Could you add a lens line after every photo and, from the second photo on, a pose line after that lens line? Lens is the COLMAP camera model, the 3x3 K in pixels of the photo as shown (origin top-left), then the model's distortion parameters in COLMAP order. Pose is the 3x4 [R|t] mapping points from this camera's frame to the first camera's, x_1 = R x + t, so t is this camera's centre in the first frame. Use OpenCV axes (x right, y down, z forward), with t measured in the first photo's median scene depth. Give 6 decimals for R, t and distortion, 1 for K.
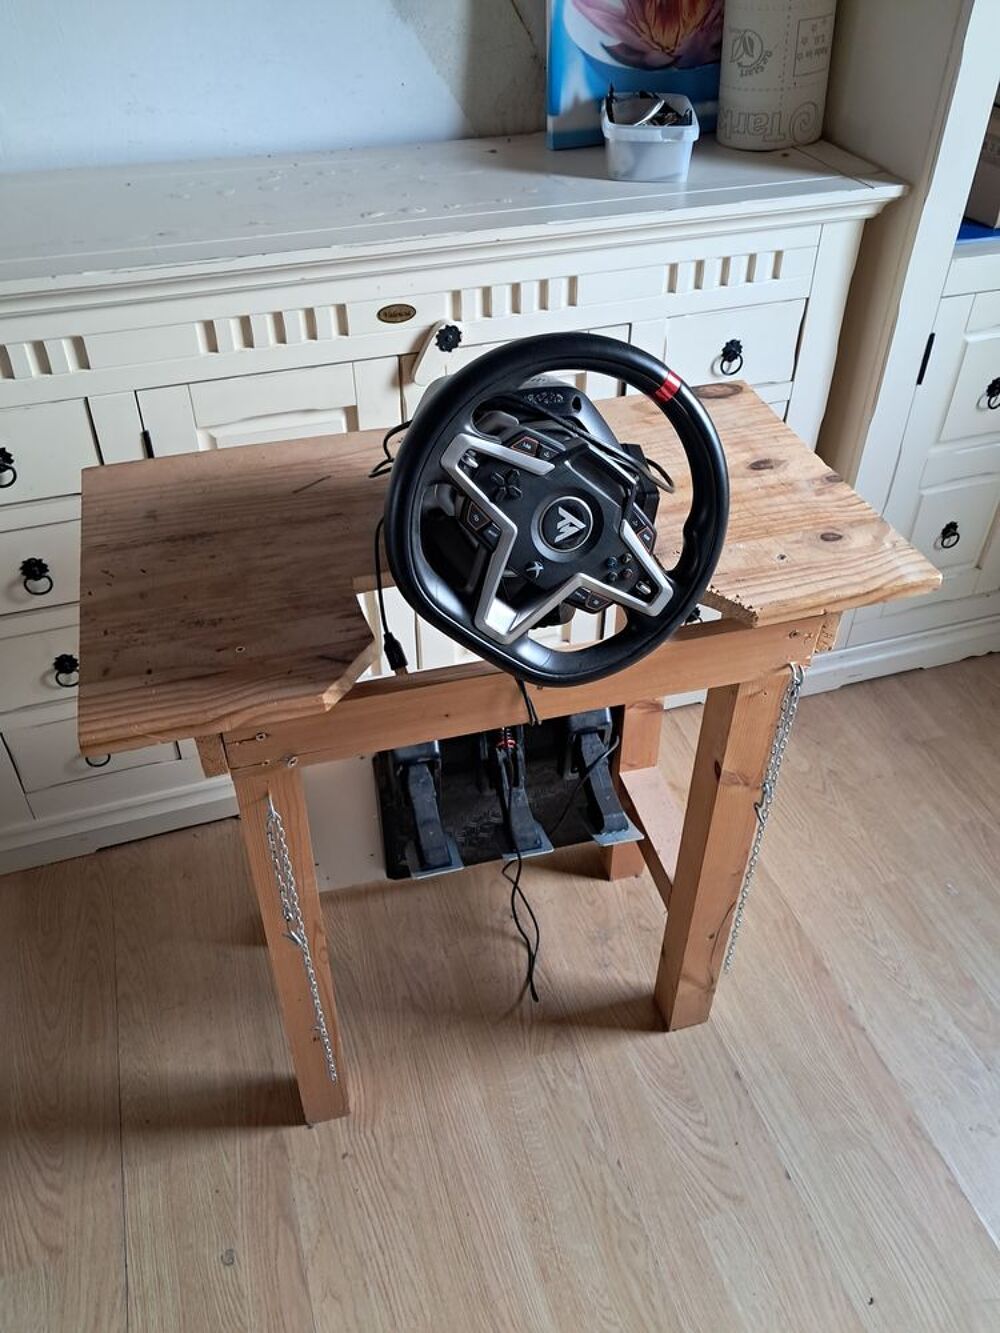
lens RADIAL K [[1051.7, 0, 500.0], [0, 1051.7, 666.5], [0, 0, 1]] dist [0.004384, 0.057235]
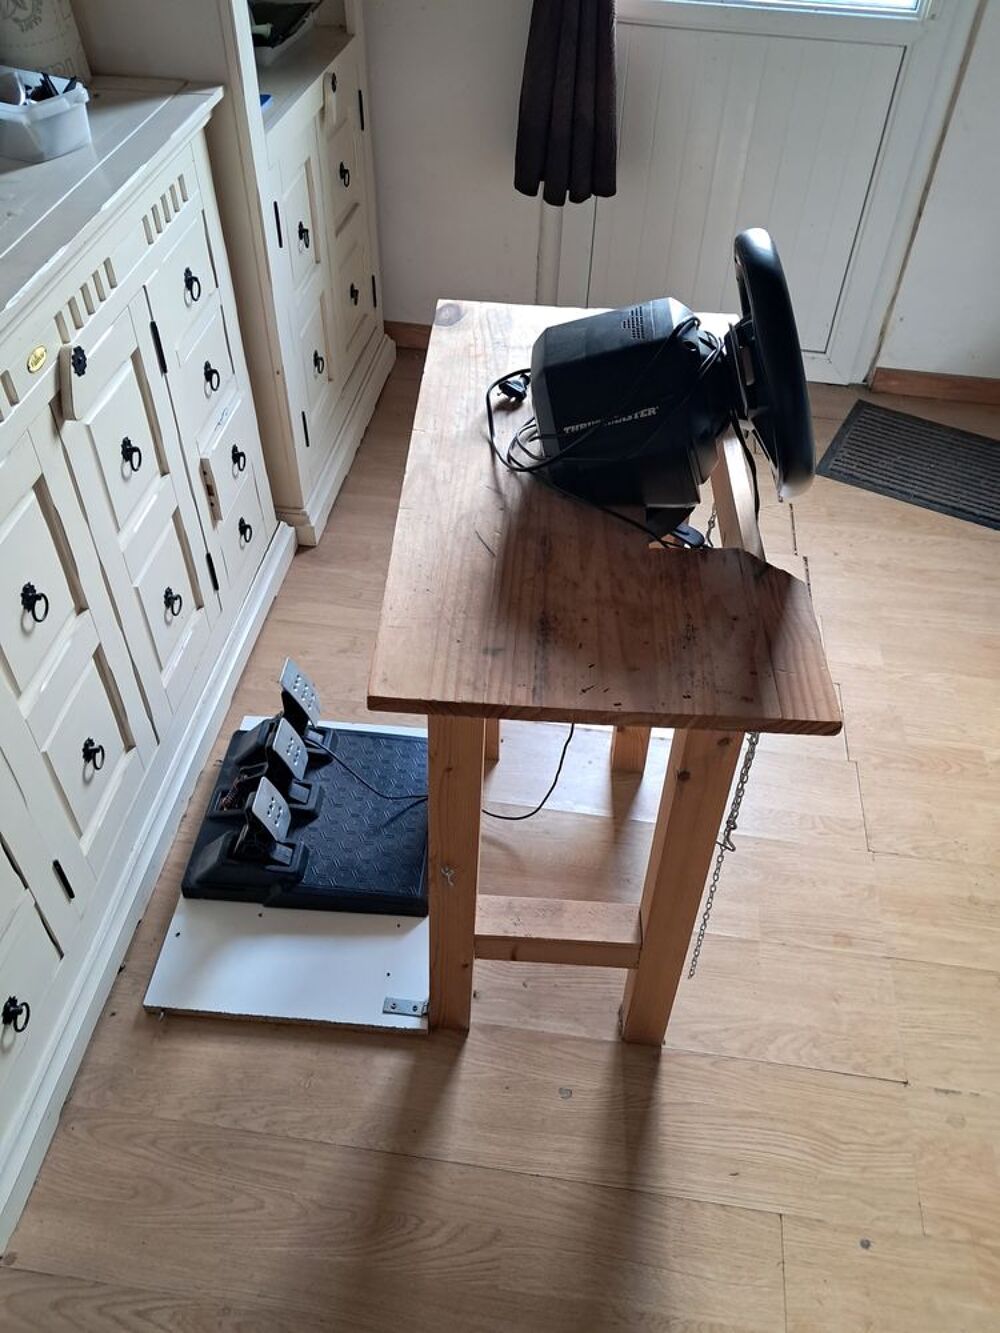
lens RADIAL K [[1051.7, 0, 500.0], [0, 1051.7, 666.5], [0, 0, 1]] dist [0.004384, 0.057235]
pose [[0.426366, -0.633220, 0.645944, -0.658825], [0.581684, 0.738807, 0.340304, -0.202610], [-0.692716, 0.230641, 0.683337, 0.132257]]
